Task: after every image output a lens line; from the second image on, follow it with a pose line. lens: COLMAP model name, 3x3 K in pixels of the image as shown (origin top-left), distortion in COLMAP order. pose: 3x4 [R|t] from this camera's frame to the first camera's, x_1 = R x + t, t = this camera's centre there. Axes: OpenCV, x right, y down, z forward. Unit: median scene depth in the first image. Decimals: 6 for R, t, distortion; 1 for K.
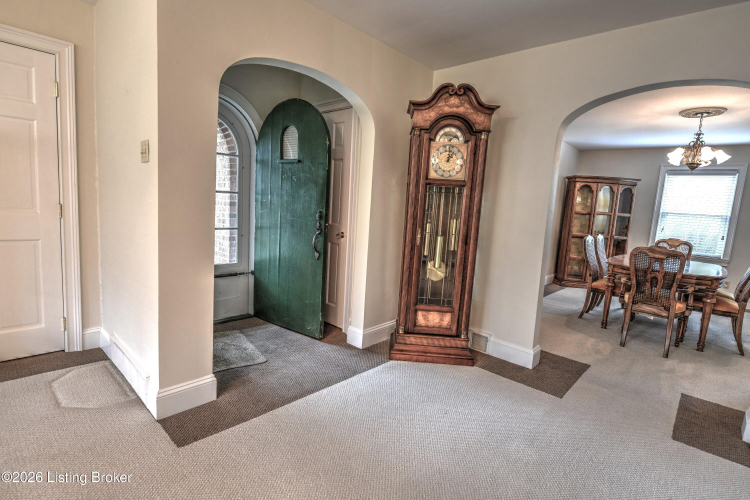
lens RADIAL K [[380.4, 0, 371.0], [0, 380.4, 251.0], [0, 0, 1]] dist [-0.003144, -0.000647]
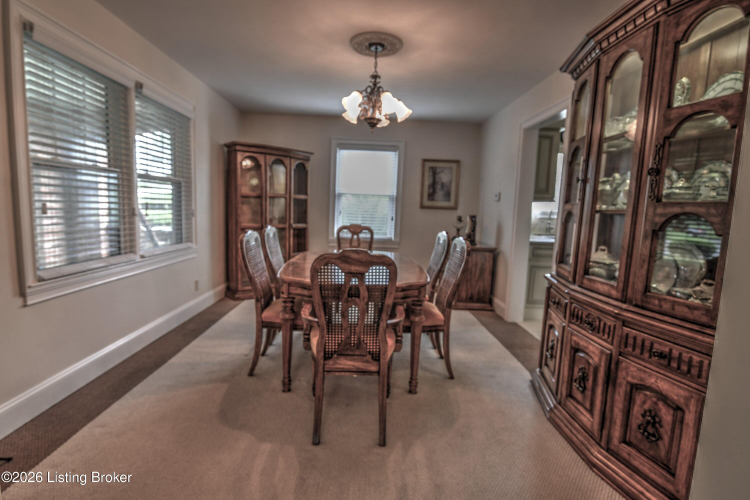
lens RADIAL K [[380.4, 0, 374.0], [0, 380.4, 249.0], [0, 0, 1]] dist [-0.003144, -0.000647]
pose [[0.722220, -0.113951, 0.682212, 0.292327], [0.095834, 0.993308, 0.064459, -0.030997], [-0.684992, 0.018826, 0.728308, 0.417181]]
